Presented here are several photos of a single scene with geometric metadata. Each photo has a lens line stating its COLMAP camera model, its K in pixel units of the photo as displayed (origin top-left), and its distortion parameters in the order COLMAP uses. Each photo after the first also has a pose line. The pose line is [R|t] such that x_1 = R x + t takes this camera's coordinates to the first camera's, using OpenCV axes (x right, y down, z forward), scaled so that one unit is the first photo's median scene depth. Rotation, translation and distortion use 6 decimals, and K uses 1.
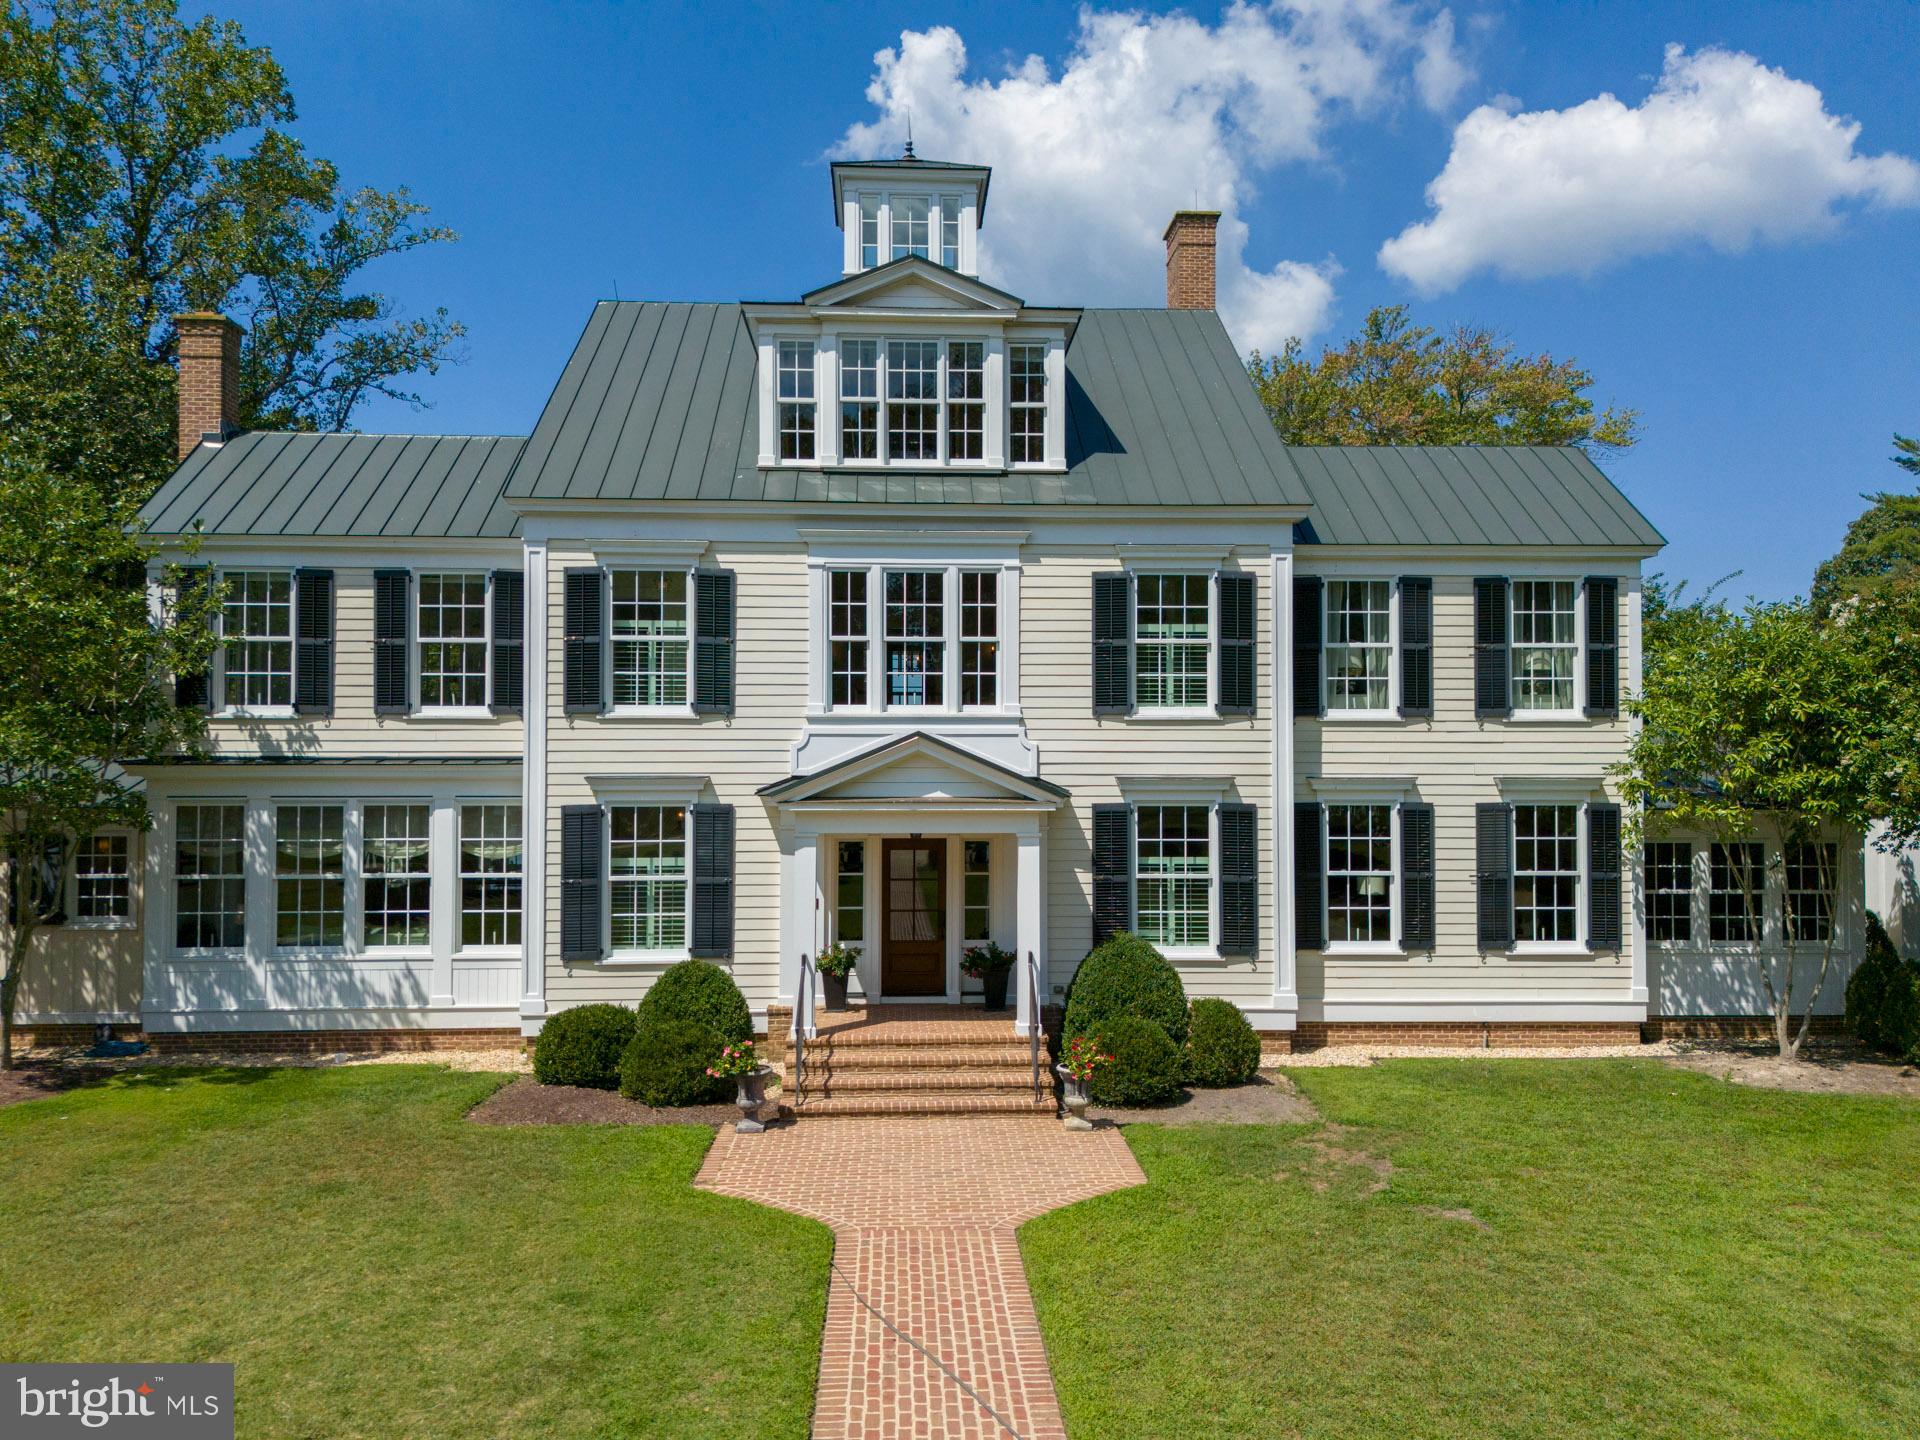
lens RADIAL K [[1421.4, 0, 969.0], [0, 1421.4, 721.5], [0, 0, 1]] dist [0.024961, -0.006384]
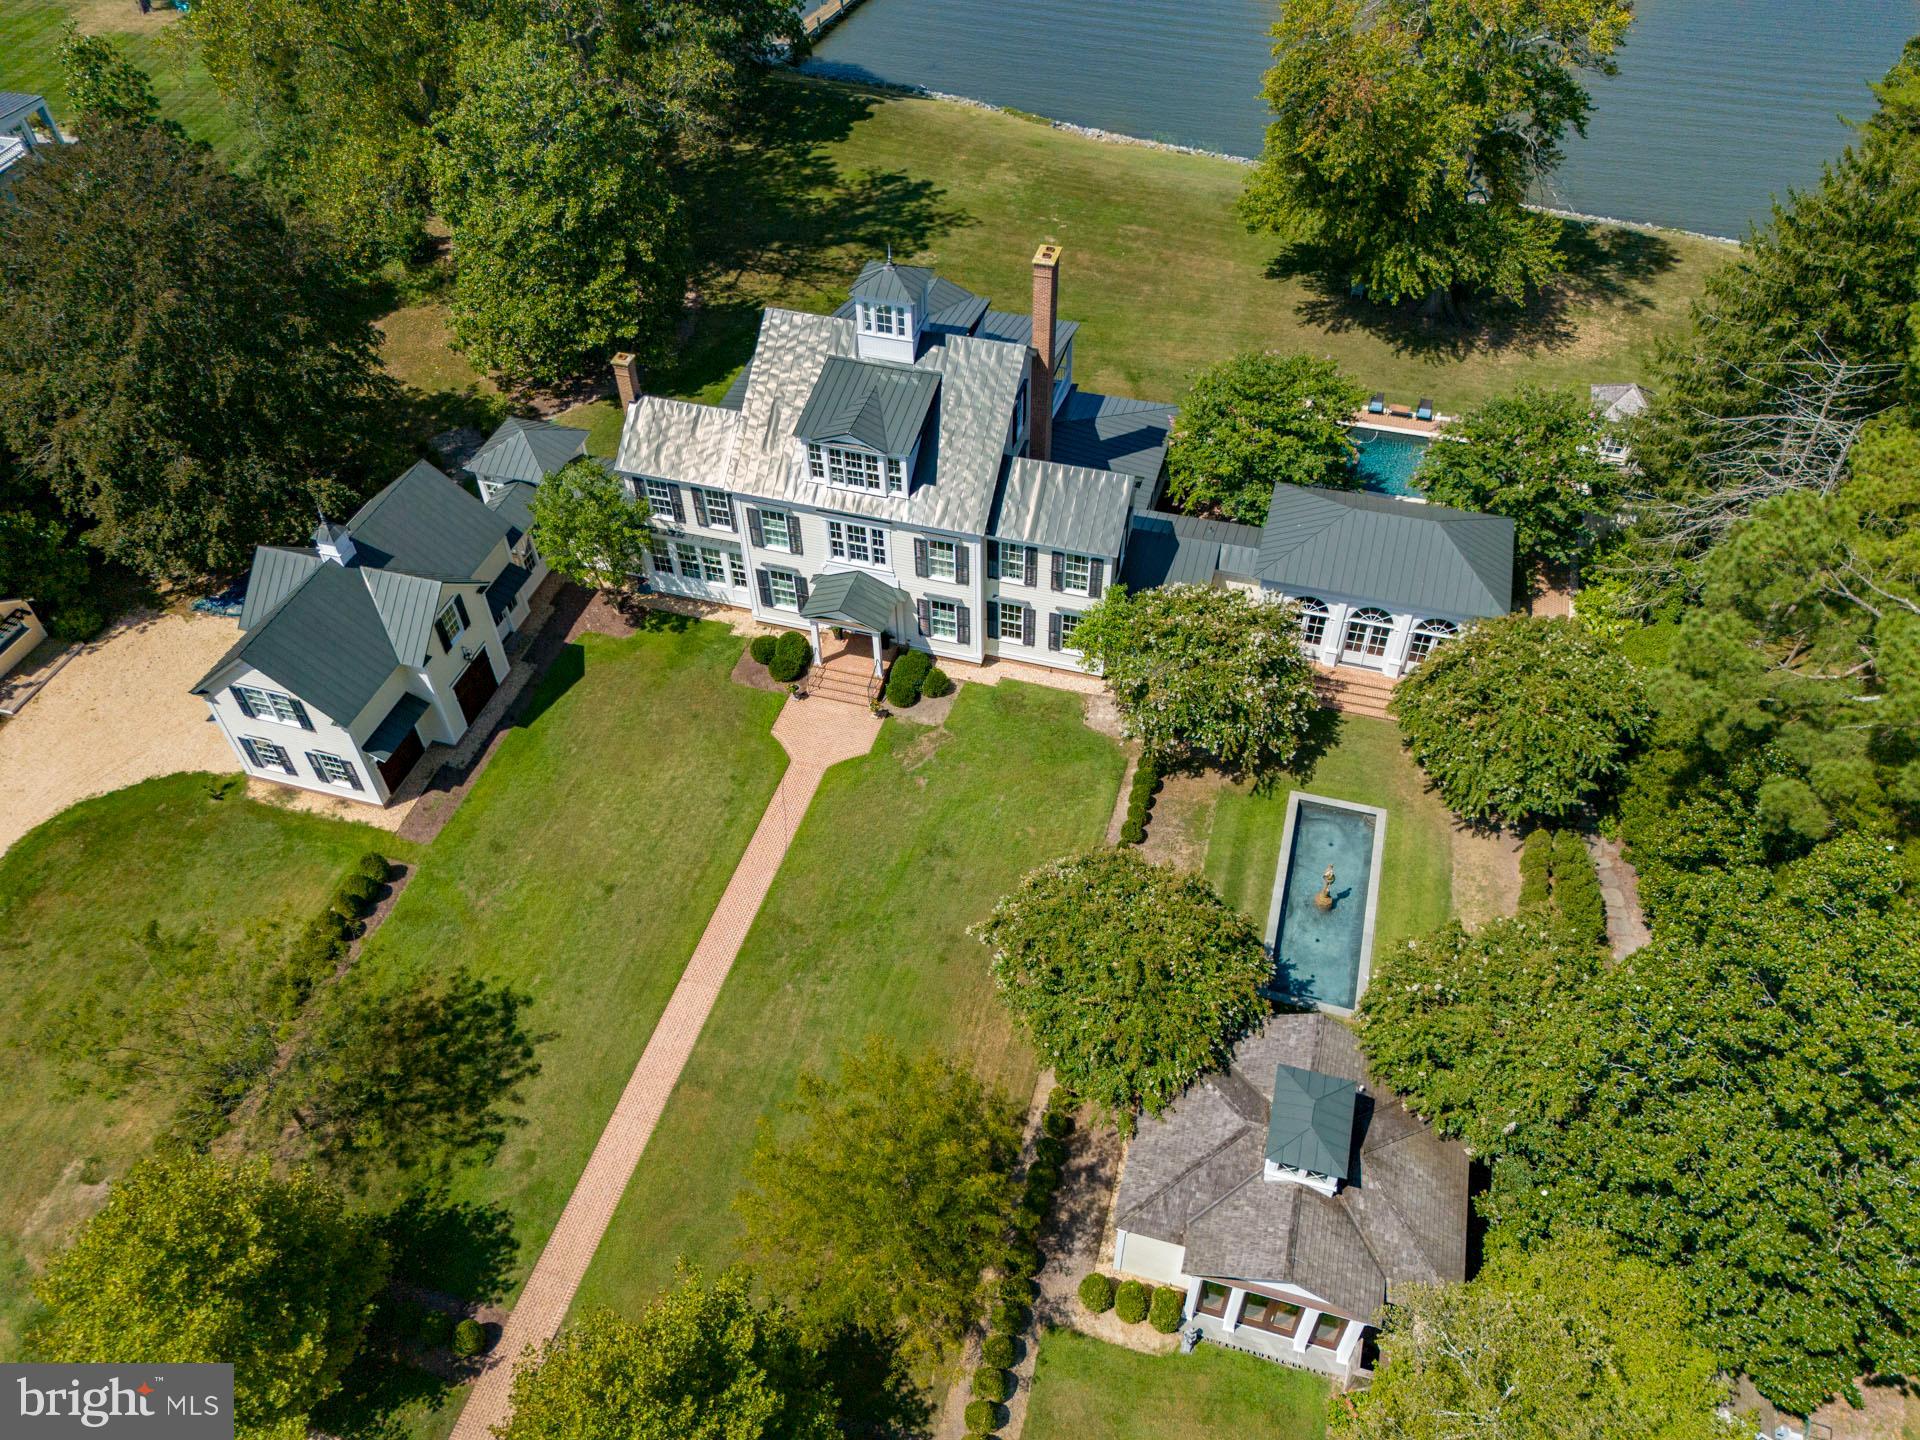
lens RADIAL K [[1421.4, 0, 969.0], [0, 1421.4, 721.5], [0, 0, 1]] dist [0.024961, -0.006384]
pose [[0.946525, 0.226750, -0.229509, 0.946787], [0.020402, 0.667878, 0.743991, -2.012106], [0.321985, -0.708888, 0.627537, -1.052223]]
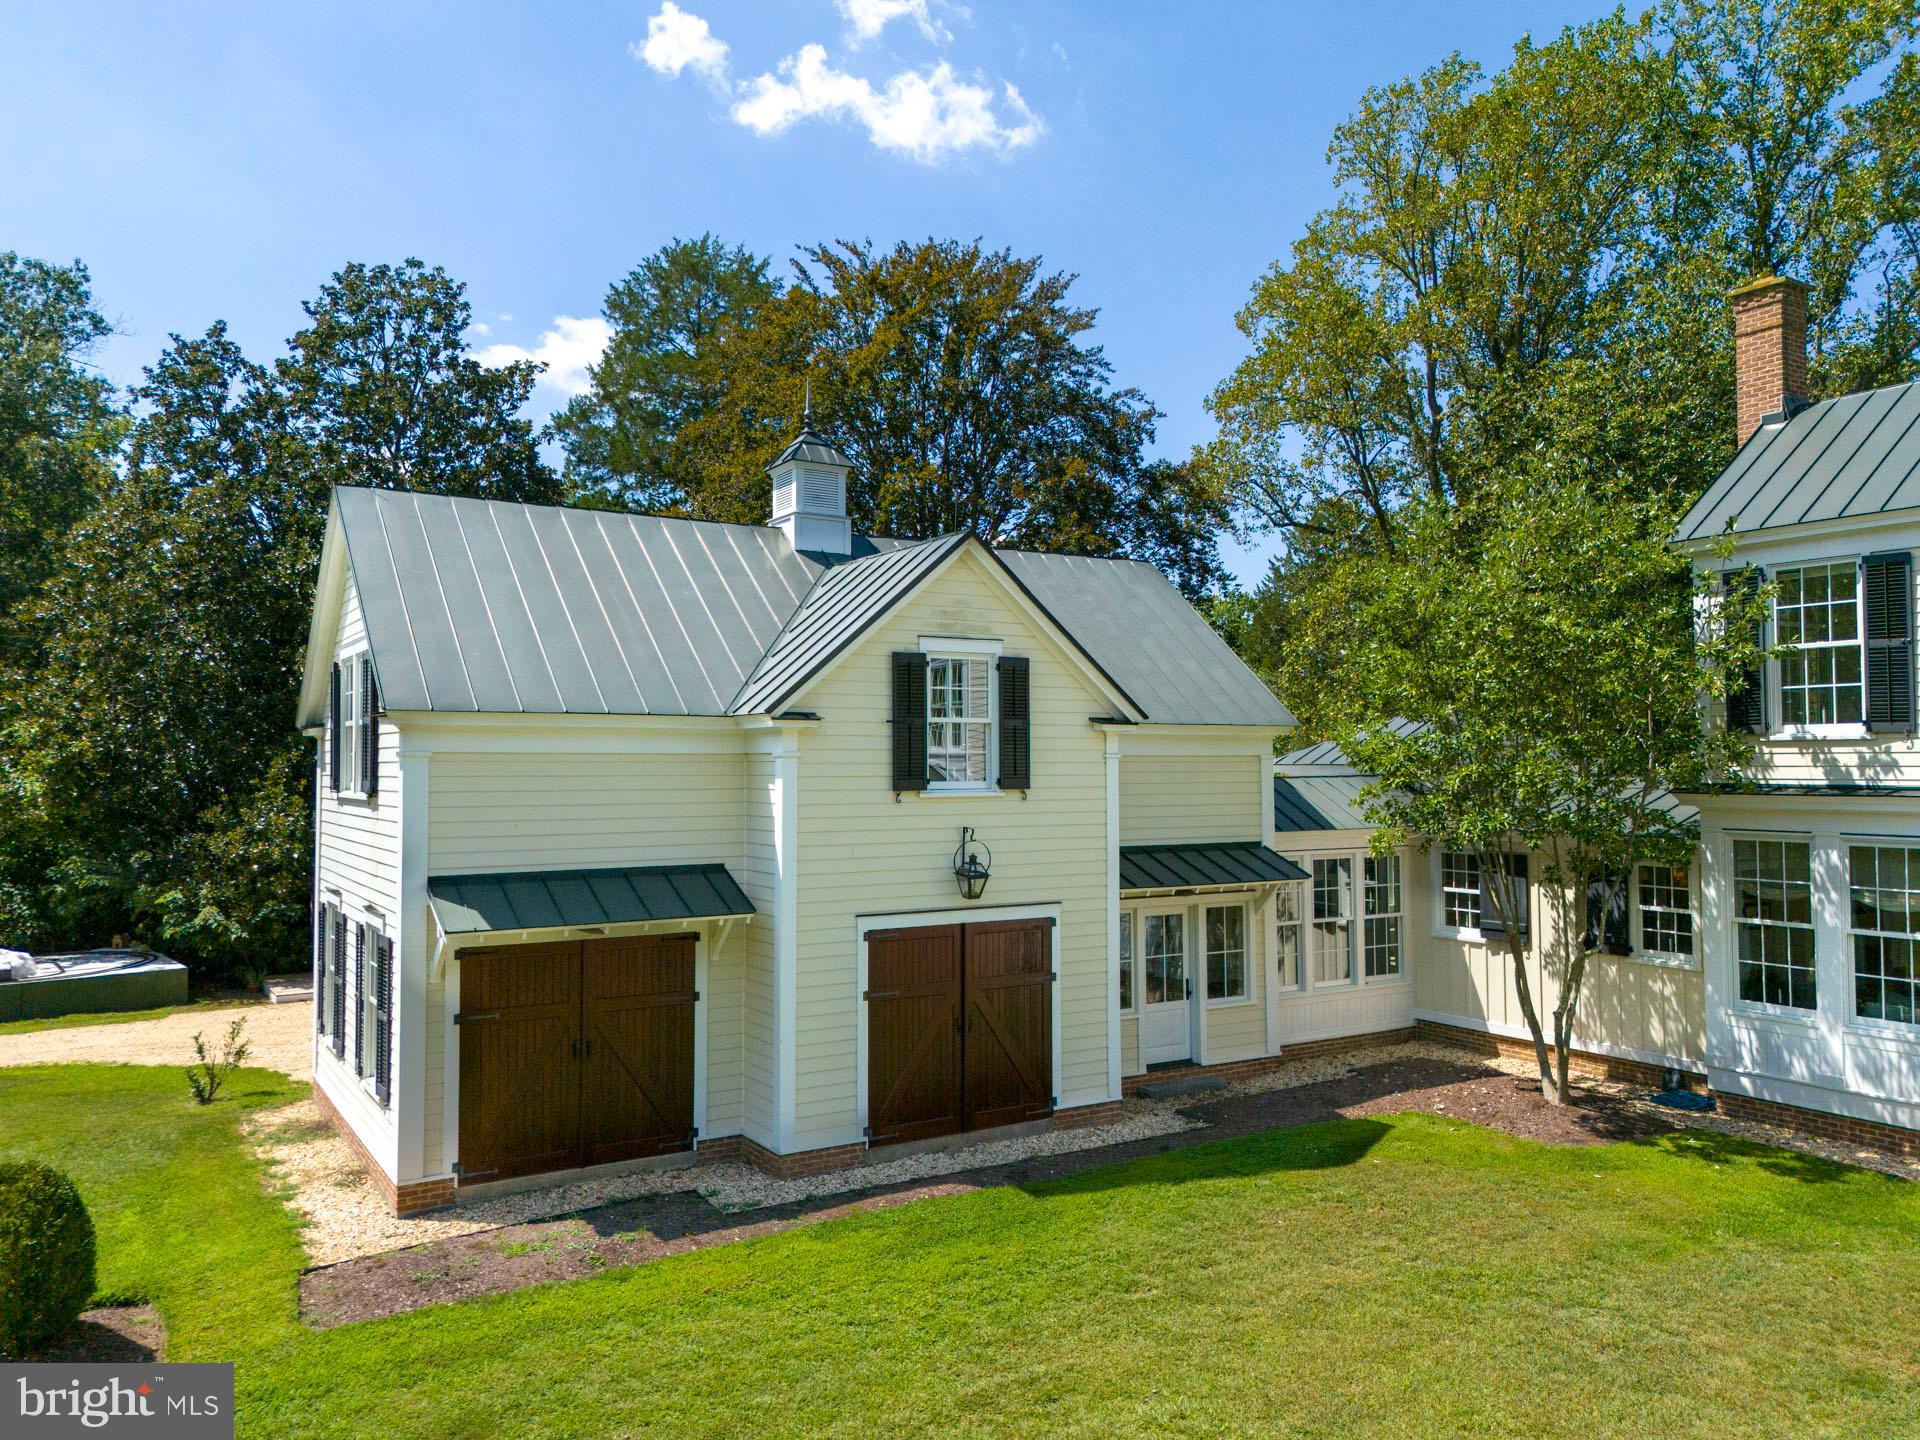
lens RADIAL K [[1421.4, 0, 969.0], [0, 1421.4, 721.5], [0, 0, 1]] dist [0.024961, -0.006384]
pose [[0.482142, -0.028144, -0.875641, -0.000421], [0.030714, 0.999412, -0.015210, -0.015446], [0.875555, -0.019561, 0.482723, 0.153417]]
